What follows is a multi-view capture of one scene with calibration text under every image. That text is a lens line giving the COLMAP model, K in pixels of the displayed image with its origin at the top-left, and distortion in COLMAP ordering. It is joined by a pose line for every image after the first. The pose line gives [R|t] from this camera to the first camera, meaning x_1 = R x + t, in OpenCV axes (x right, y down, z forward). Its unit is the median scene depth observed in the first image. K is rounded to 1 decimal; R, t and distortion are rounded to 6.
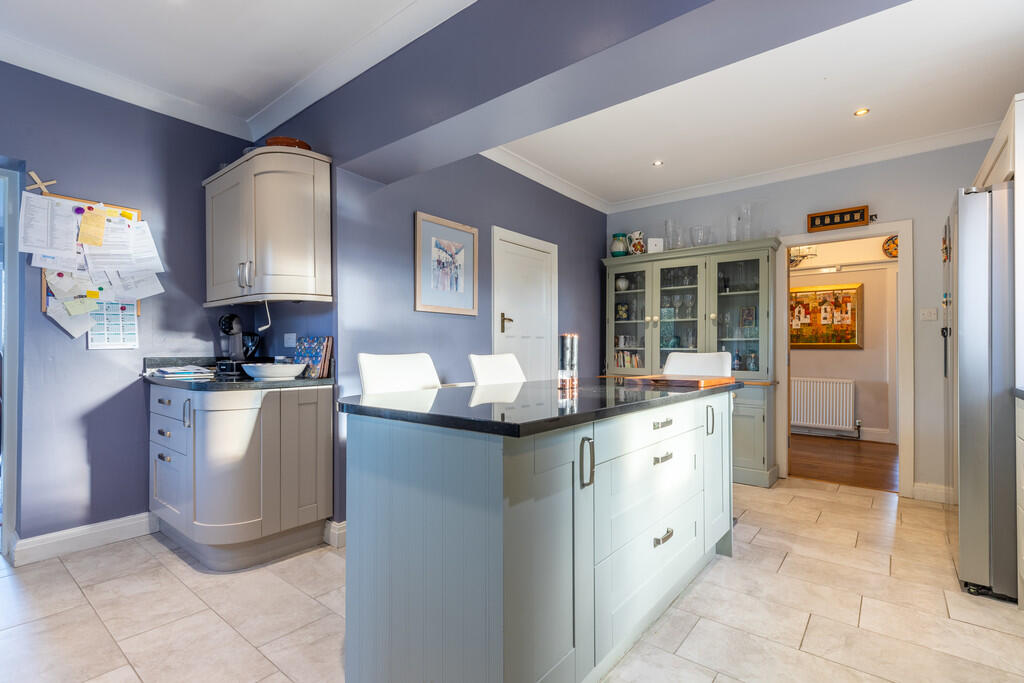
lens RADIAL K [[471.3, 0, 506.1], [0, 471.3, 344.6], [0, 0, 1]] dist [0.001524, 0.000451]
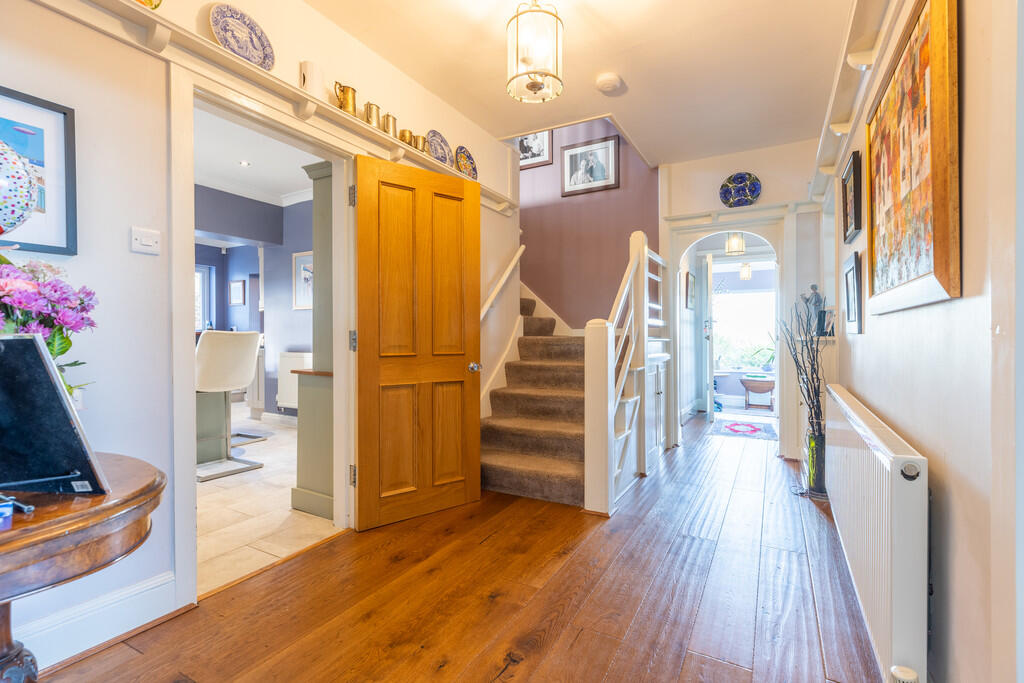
lens RADIAL K [[471.3, 0, 513.1], [0, 471.3, 340.0], [0, 0, 1]] dist [0.001524, 0.000451]
pose [[0.174104, -0.000151, -0.984727, 1.516789], [0.010212, 0.999946, 0.001652, 0.039347], [0.984674, -0.010343, 0.174096, 1.356086]]
